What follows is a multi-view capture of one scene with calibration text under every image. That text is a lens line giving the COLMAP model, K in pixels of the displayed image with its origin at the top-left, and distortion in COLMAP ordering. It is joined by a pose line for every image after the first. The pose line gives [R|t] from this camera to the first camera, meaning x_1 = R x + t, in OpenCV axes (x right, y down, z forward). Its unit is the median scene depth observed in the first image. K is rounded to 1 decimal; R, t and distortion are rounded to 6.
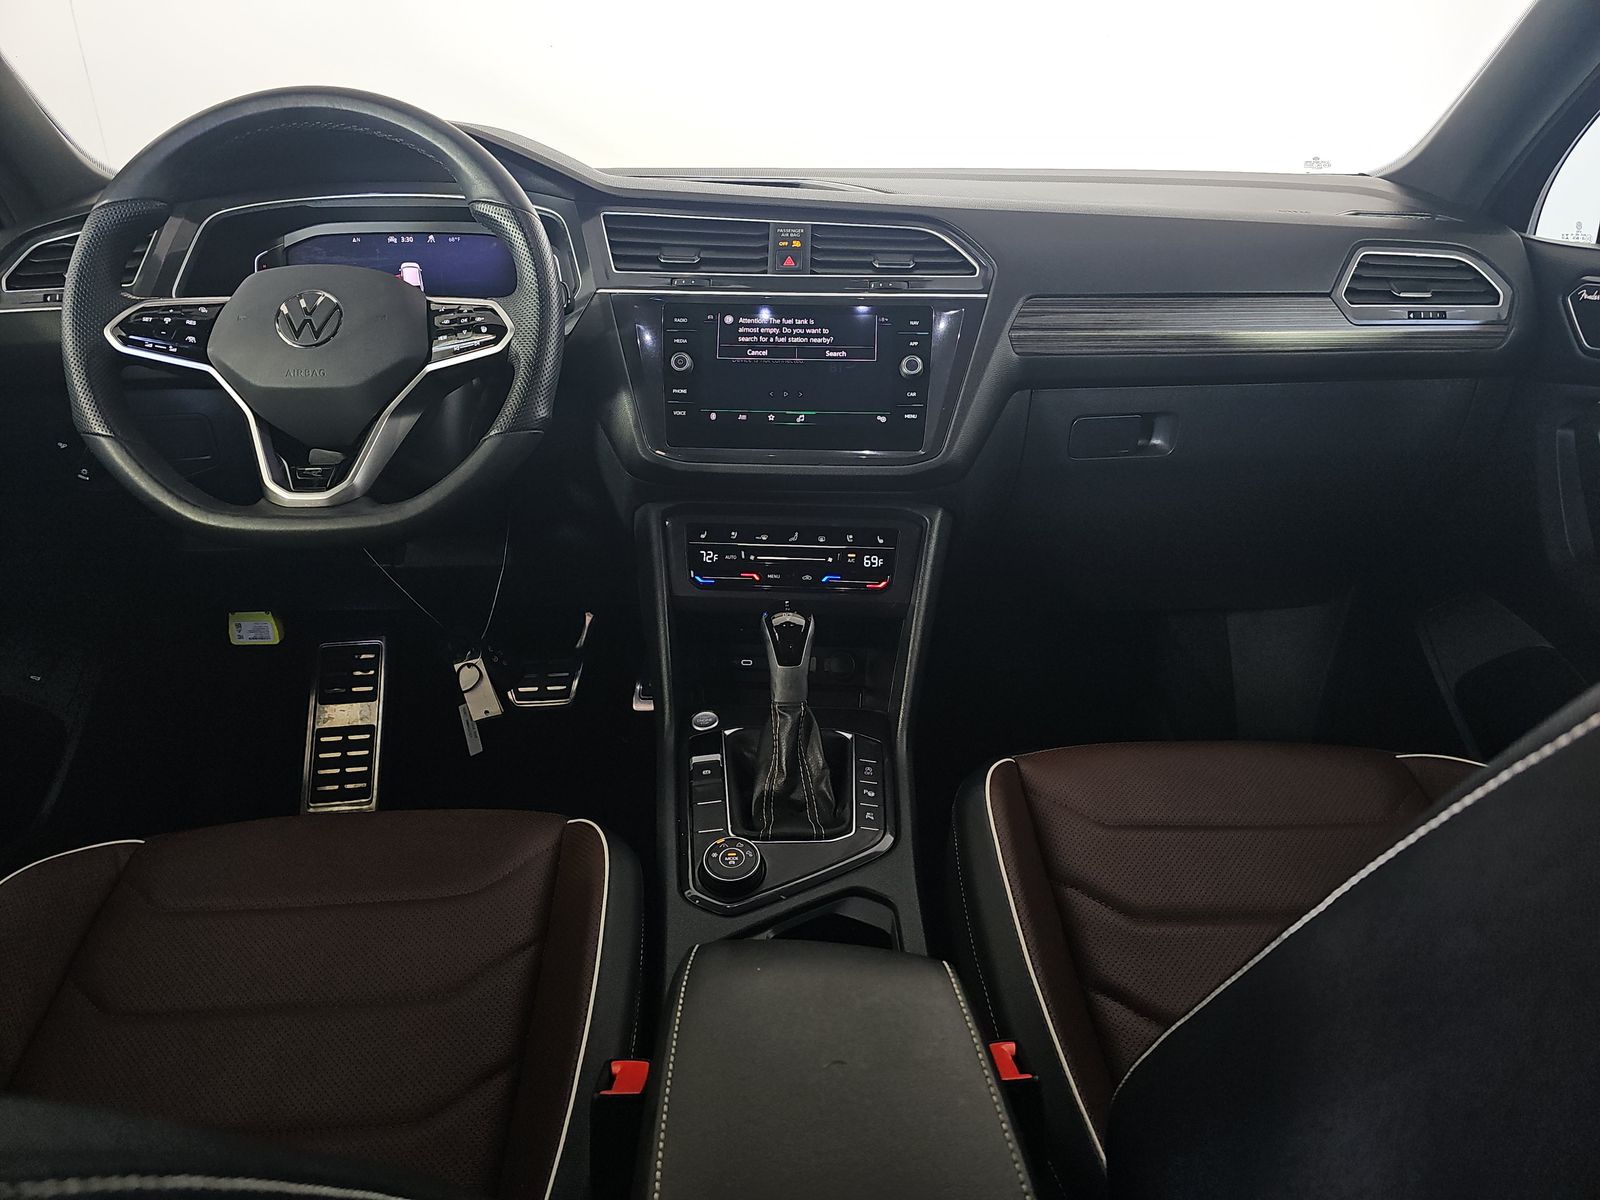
lens RADIAL K [[1074.3, 0, 794.1], [0, 1074.3, 601.5], [0, 0, 1]] dist [0.054307, -0.040329]
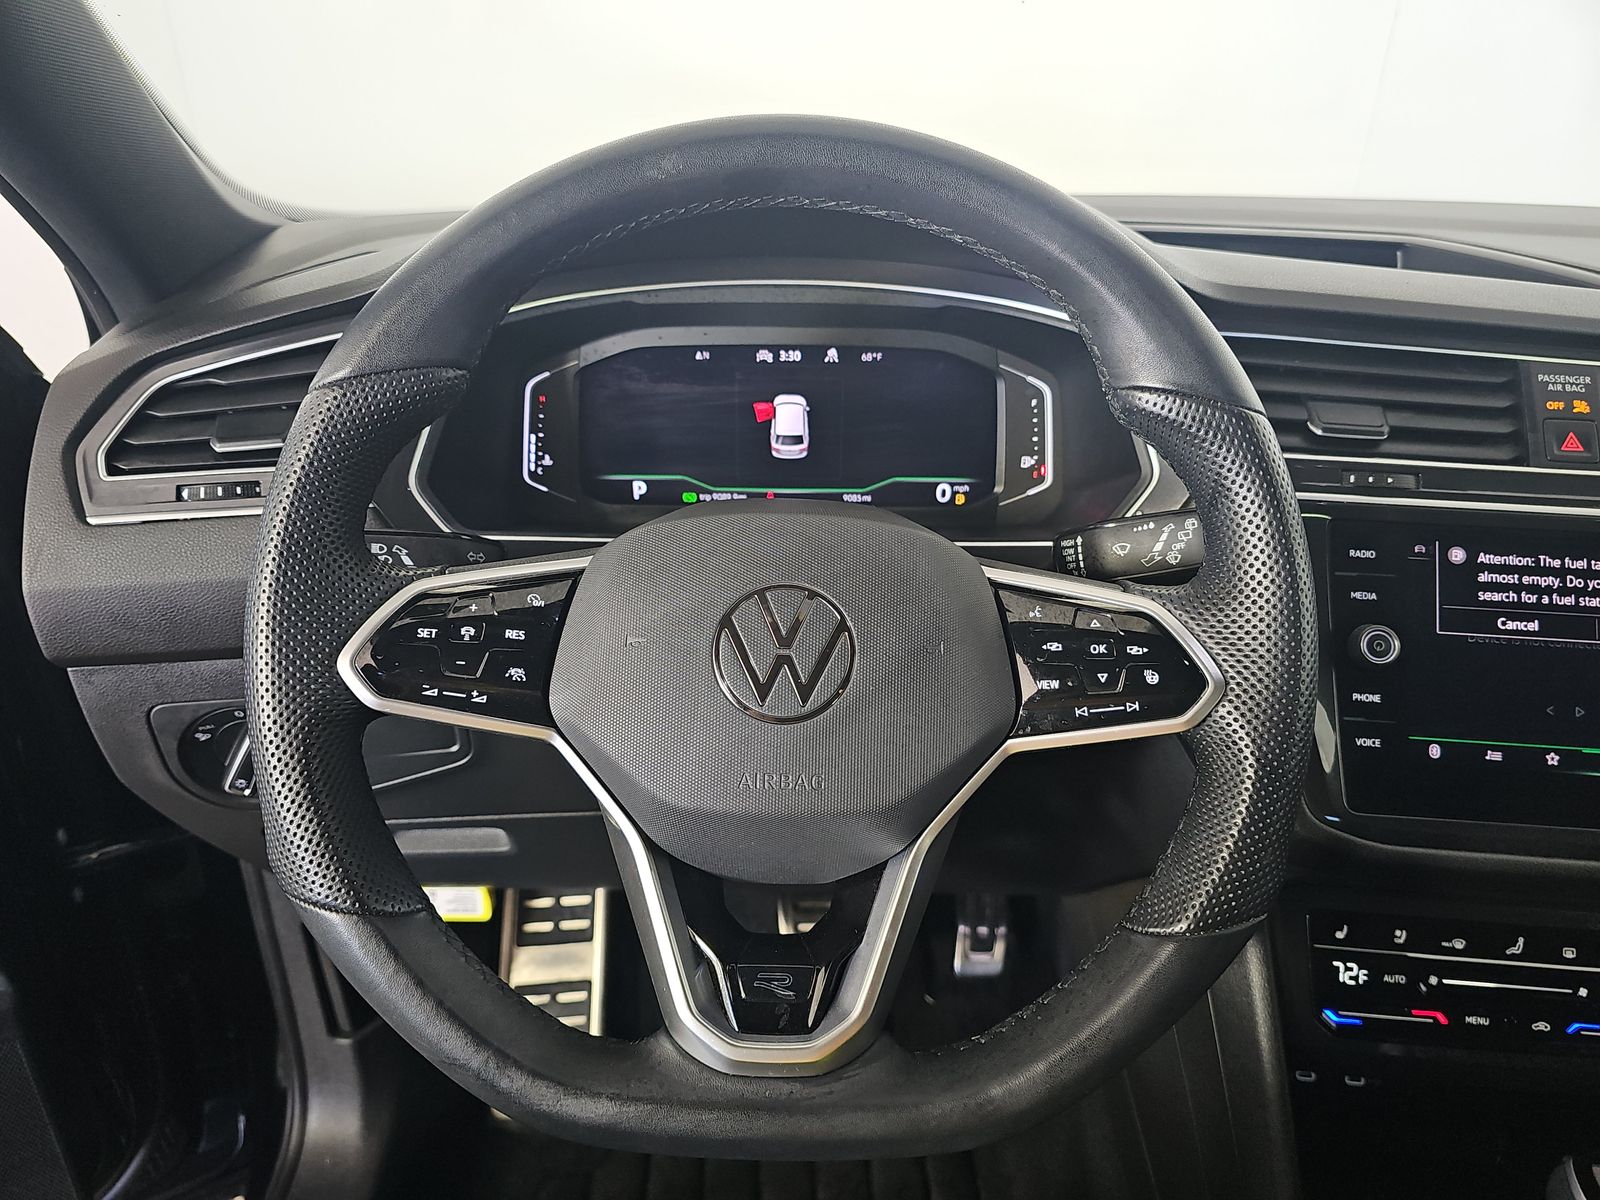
lens RADIAL K [[1074.3, 0, 797.8], [0, 1074.3, 600.8], [0, 0, 1]] dist [0.054307, -0.040329]
pose [[0.998938, 0.037428, -0.026887, -0.362935], [-0.035921, 0.997868, 0.054493, -0.258340], [0.028869, -0.053469, 0.998152, 0.471077]]
